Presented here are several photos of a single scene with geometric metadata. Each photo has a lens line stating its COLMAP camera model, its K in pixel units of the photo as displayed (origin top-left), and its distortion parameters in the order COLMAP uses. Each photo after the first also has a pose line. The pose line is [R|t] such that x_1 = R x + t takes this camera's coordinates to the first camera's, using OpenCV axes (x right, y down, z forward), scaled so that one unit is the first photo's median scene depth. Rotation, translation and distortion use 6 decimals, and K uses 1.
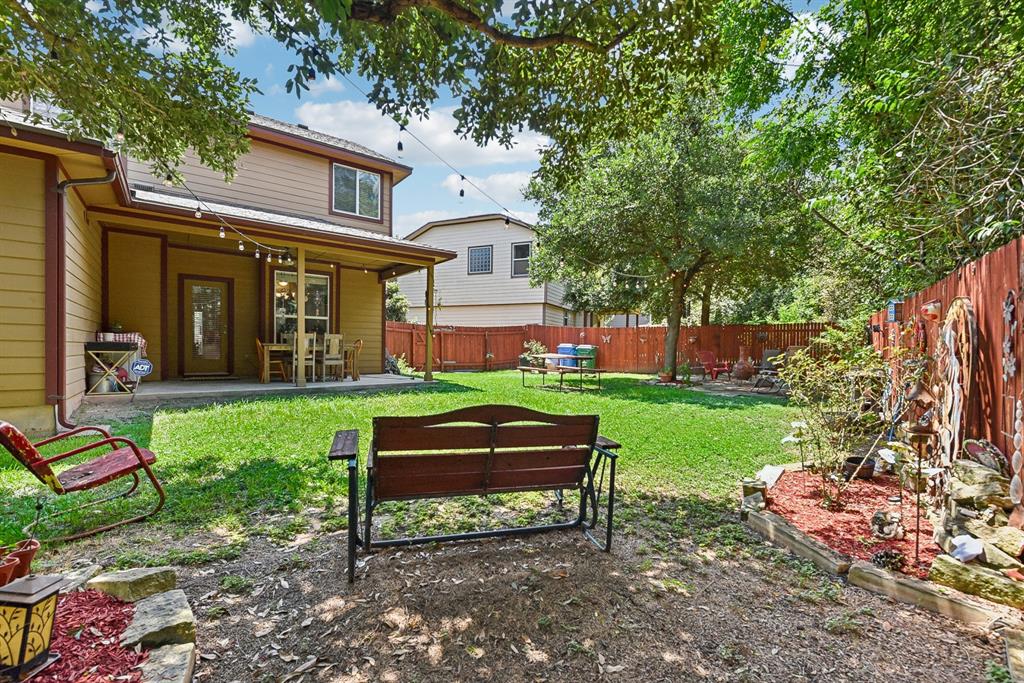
lens RADIAL K [[447.0, 0, 520.0], [0, 447.0, 343.5], [0, 0, 1]] dist [0.000609, -0.000918]
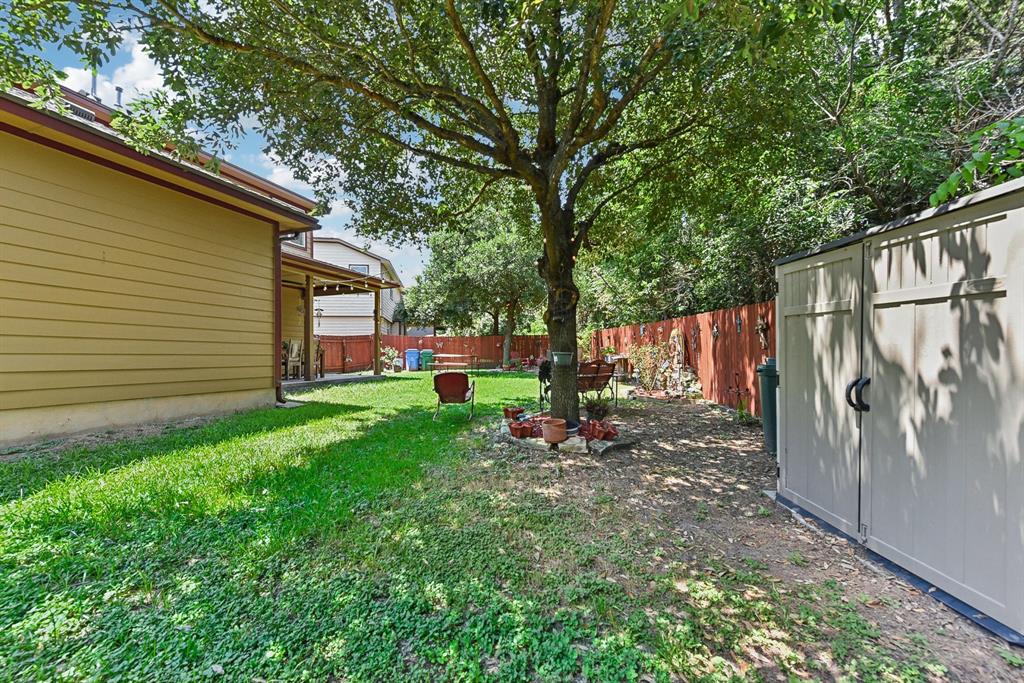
lens RADIAL K [[415.9, 0, 508.2], [0, 415.9, 341.4], [0, 0, 1]] dist [0.009362, -0.001117]
pose [[0.840781, -0.001289, 0.541374, -0.327423], [0.014895, 0.999674, -0.020753, 0.008017], [-0.541171, 0.025513, 0.840525, -0.174372]]
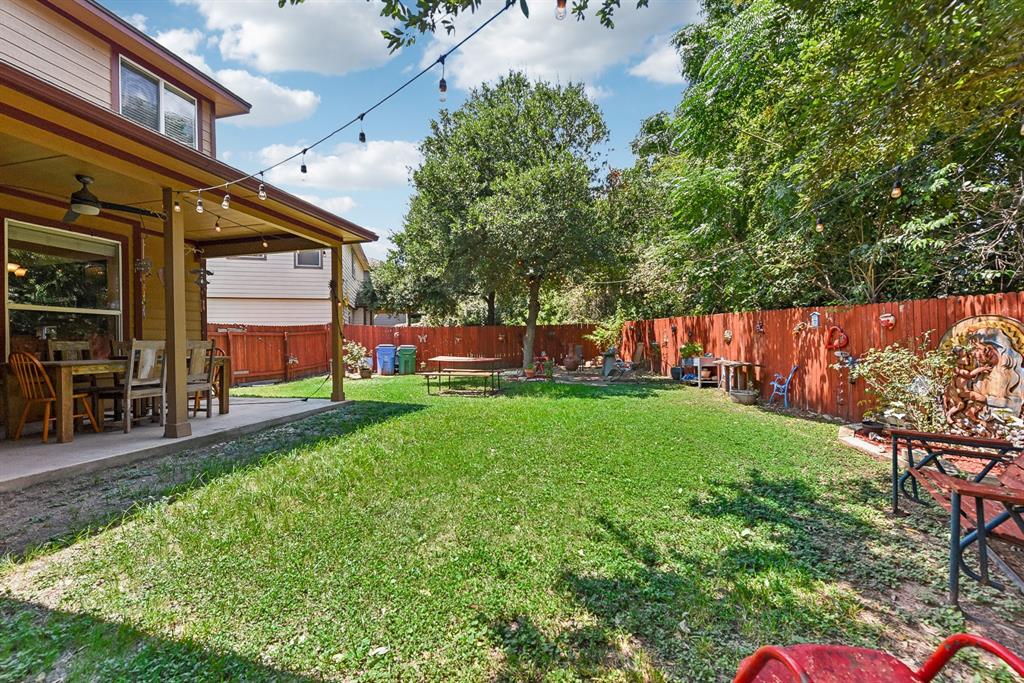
lens RADIAL K [[415.9, 0, 508.3], [0, 415.9, 337.9], [0, 0, 1]] dist [0.009362, -0.001117]
pose [[0.787645, -0.015295, 0.615940, -0.239162], [0.018430, 0.999829, 0.001260, -0.009467], [-0.615854, 0.010359, 0.787792, 0.160451]]
